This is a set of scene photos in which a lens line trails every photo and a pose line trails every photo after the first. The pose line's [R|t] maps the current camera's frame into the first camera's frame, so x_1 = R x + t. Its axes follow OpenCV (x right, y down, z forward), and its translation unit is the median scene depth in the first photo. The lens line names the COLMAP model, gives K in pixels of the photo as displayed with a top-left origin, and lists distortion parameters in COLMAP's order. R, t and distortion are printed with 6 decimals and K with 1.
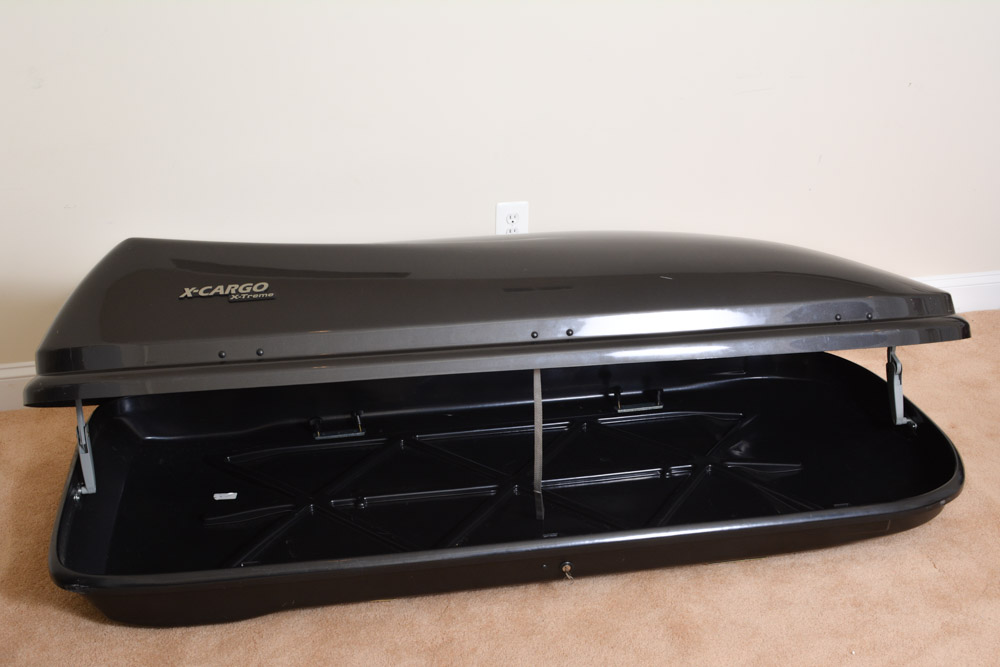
lens RADIAL K [[696.6, 0, 500.0], [0, 696.6, 333.5], [0, 0, 1]] dist [-0.008363, -0.003019]
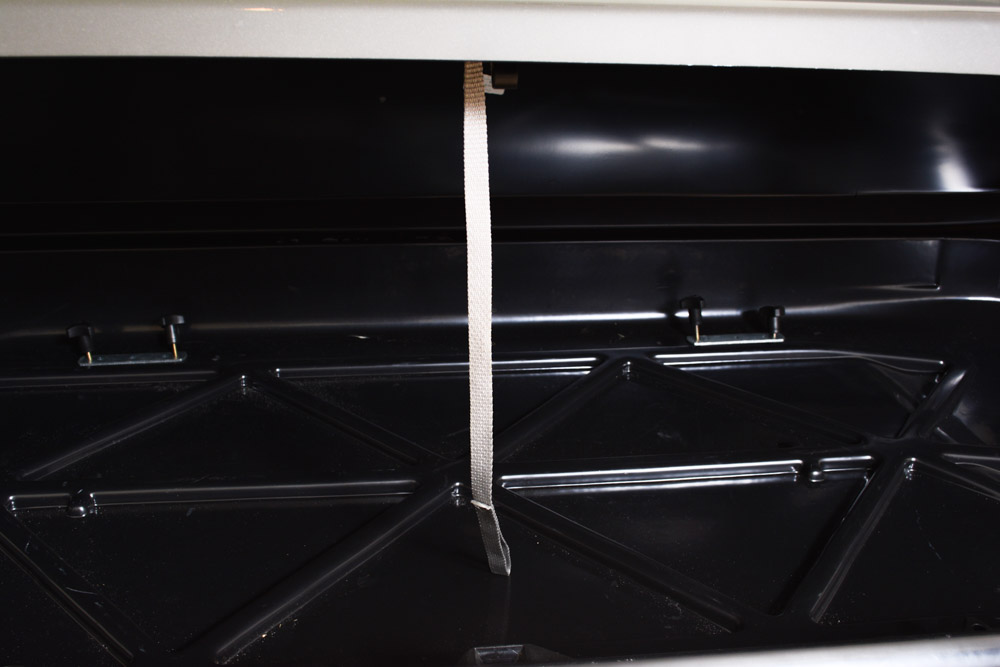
lens RADIAL K [[696.6, 0, 500.0], [0, 696.6, 333.5], [0, 0, 1]] dist [-0.008363, -0.003019]
pose [[0.997004, 0.038044, -0.067346, 0.064632], [-0.036955, 0.999166, 0.017344, 0.103867], [0.067950, -0.014804, 0.997579, 0.505451]]
